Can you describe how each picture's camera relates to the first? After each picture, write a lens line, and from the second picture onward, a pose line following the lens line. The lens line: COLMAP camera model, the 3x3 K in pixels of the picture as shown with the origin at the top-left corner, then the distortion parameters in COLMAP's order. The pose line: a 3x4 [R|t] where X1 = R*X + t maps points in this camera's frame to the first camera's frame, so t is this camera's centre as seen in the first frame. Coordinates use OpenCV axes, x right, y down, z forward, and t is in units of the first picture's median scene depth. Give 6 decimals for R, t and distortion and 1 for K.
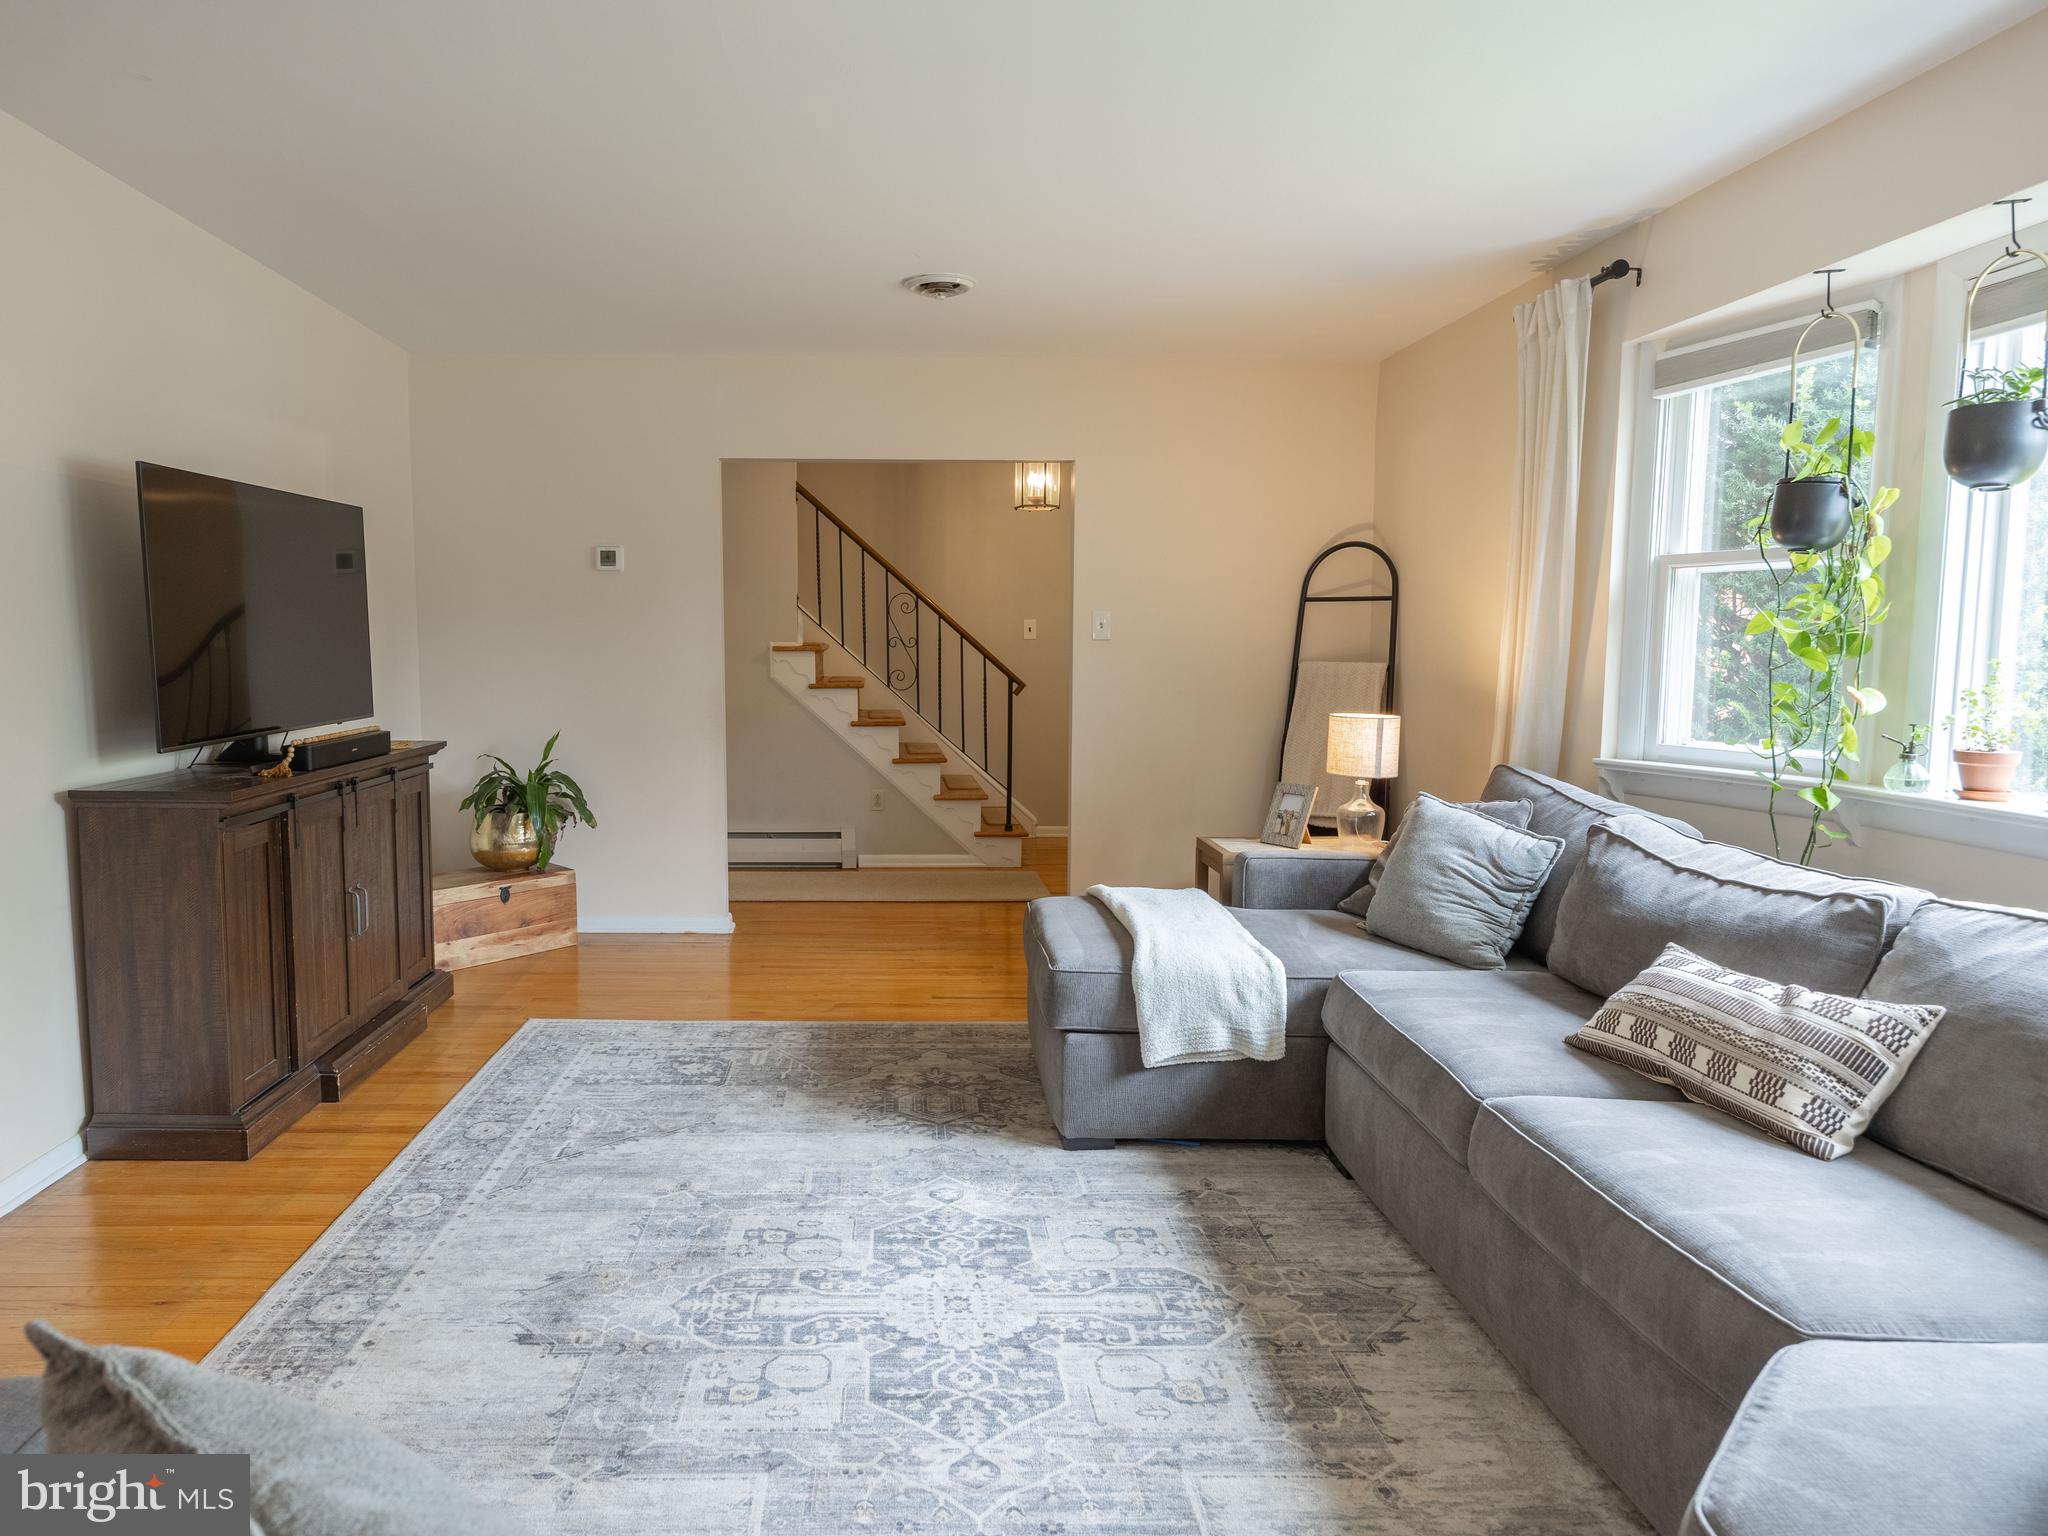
lens RADIAL K [[1251.0, 0, 950.5], [0, 1251.0, 766.5], [0, 0, 1]] dist [0.000610, -0.000384]
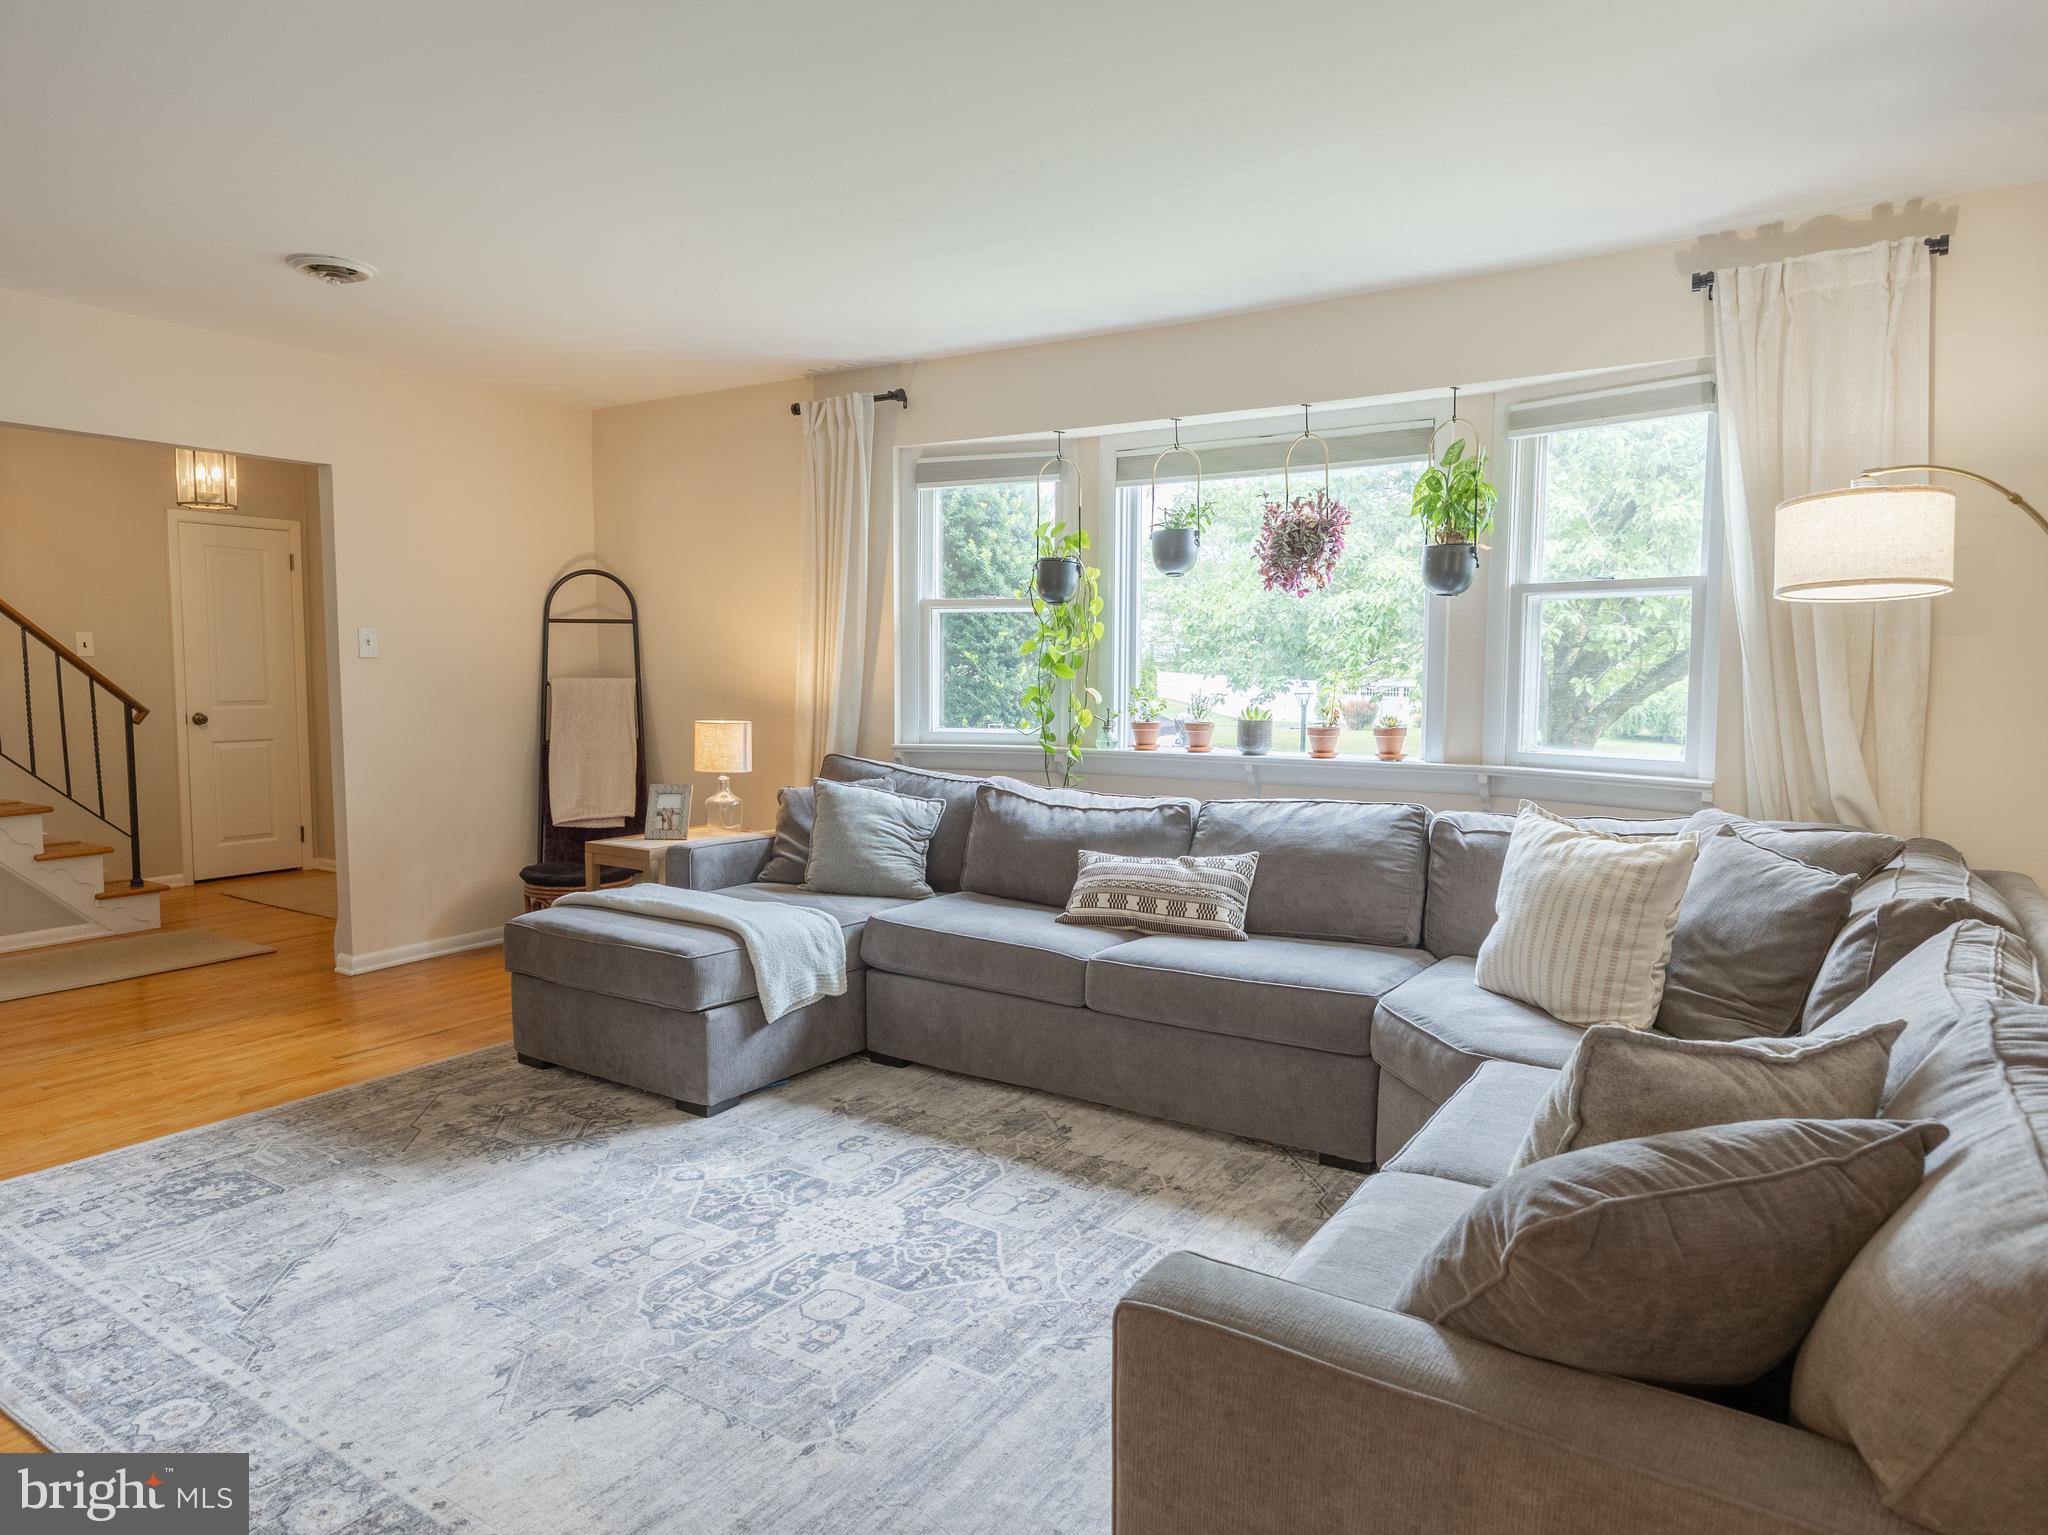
lens RADIAL K [[1251.0, 0, 950.5], [0, 1251.0, 766.0], [0, 0, 1]] dist [0.000610, -0.000384]
pose [[0.593433, -0.069528, 0.801875, -0.667319], [0.080089, 0.996419, 0.027126, -0.018223], [-0.800889, 0.048123, 0.596876, 0.152837]]
